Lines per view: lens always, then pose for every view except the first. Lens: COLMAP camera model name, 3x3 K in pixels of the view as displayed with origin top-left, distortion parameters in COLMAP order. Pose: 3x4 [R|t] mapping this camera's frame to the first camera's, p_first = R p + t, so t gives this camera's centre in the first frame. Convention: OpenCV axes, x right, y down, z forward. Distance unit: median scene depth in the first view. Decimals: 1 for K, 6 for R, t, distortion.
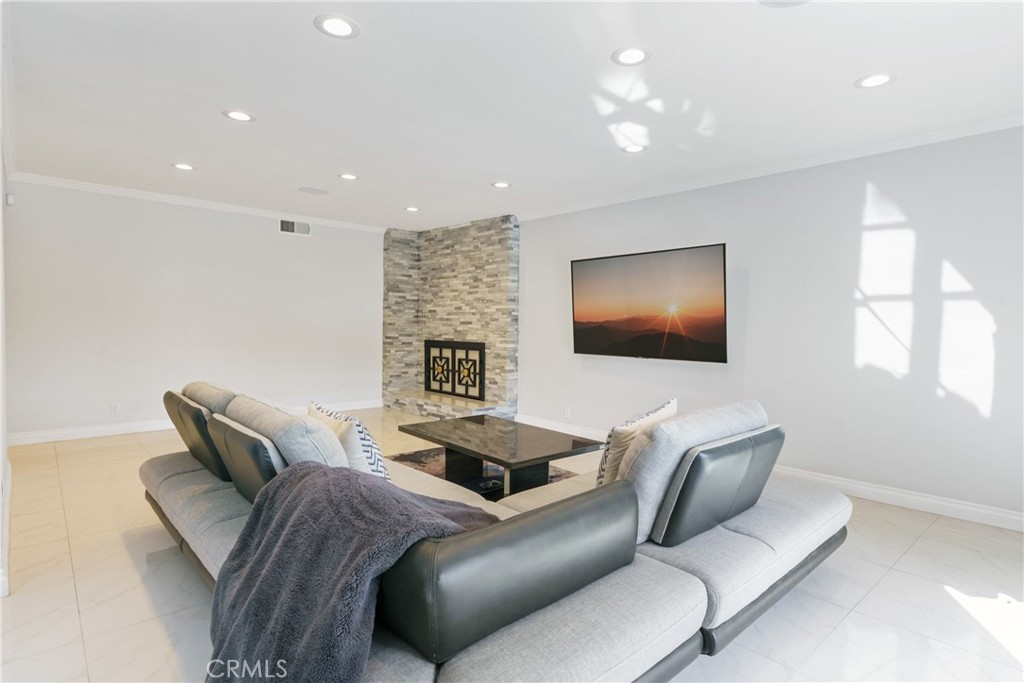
lens RADIAL K [[546.0, 0, 509.0], [0, 546.0, 338.3], [0, 0, 1]] dist [0.000001, 0.000732]
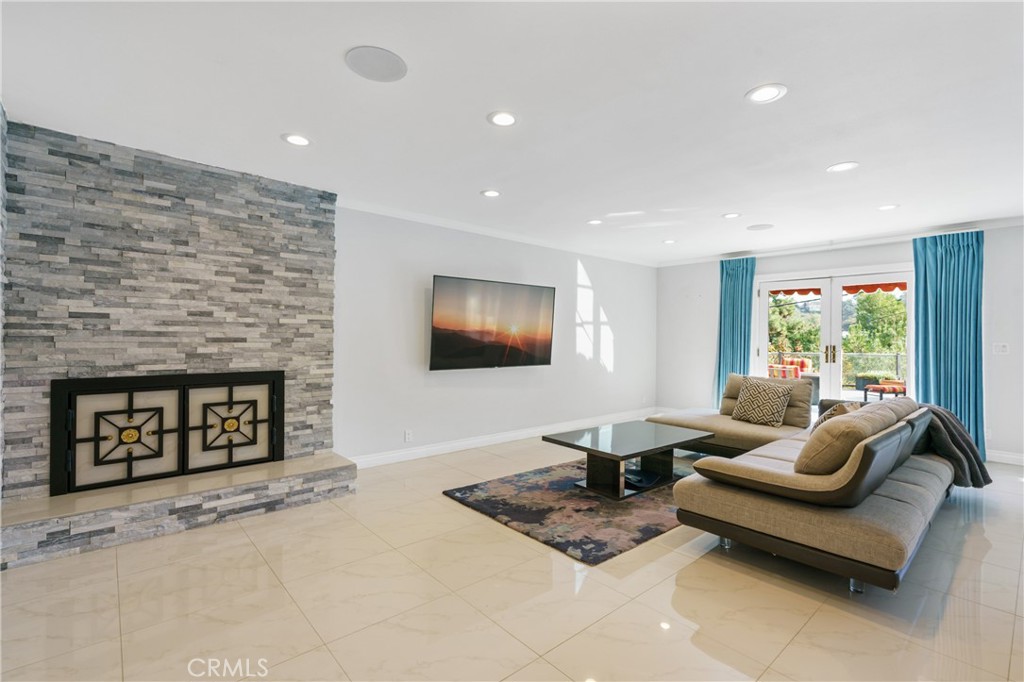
lens RADIAL K [[468.0, 0, 512.0], [0, 468.0, 341.0], [0, 0, 1]] dist [-0.001490, 0.000004]
pose [[-0.002095, -0.012849, 0.999915, -0.583055], [0.026053, 0.999577, 0.012899, -0.026037], [-0.999658, 0.026078, -0.001760, 0.701524]]
